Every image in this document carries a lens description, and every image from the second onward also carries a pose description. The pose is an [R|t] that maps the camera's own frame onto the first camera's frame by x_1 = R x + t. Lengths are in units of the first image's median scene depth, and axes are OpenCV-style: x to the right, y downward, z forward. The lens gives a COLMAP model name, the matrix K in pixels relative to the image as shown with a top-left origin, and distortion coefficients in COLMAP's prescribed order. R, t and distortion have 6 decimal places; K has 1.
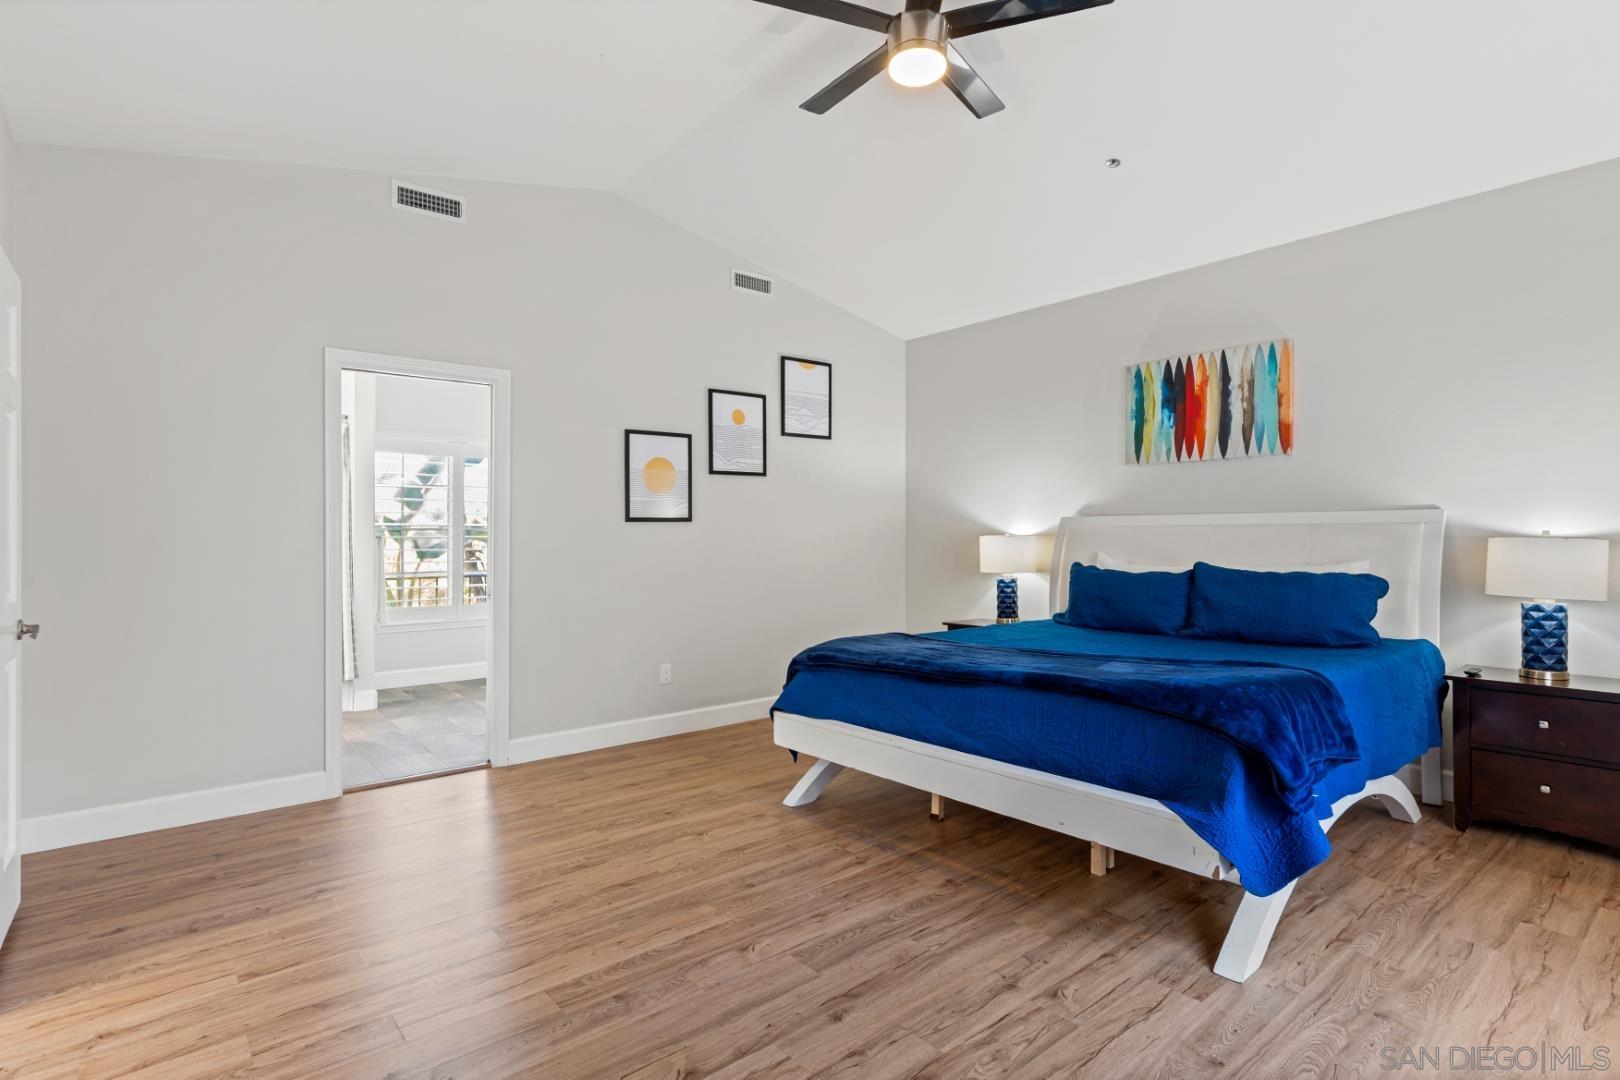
lens RADIAL K [[830.7, 0, 877.3], [0, 830.7, 539.7], [0, 0, 1]] dist [-0.002520, -0.000098]
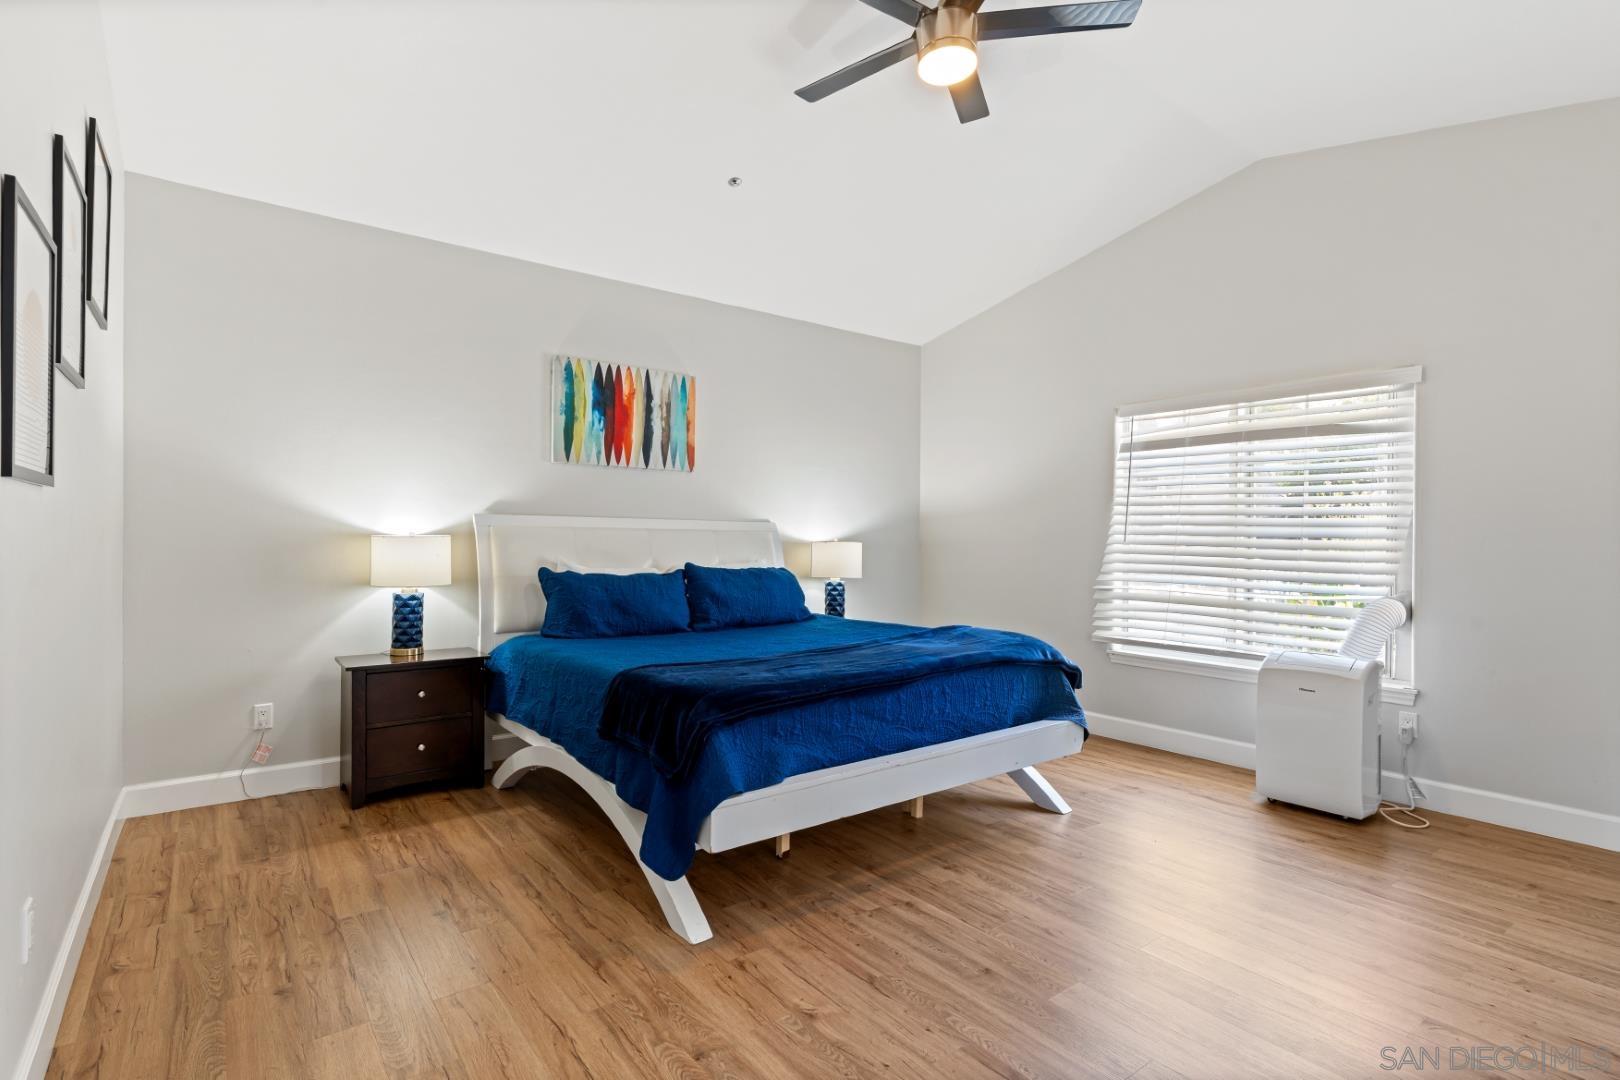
lens RADIAL K [[768.3, 0, 806.2], [0, 768.3, 547.1], [0, 0, 1]] dist [0.001827, 0.000690]
pose [[0.098650, -0.002849, 0.995118, -0.579261], [-0.005386, 0.999980, 0.003397, 0.001395], [-0.995108, -0.005695, 0.098633, 0.698907]]
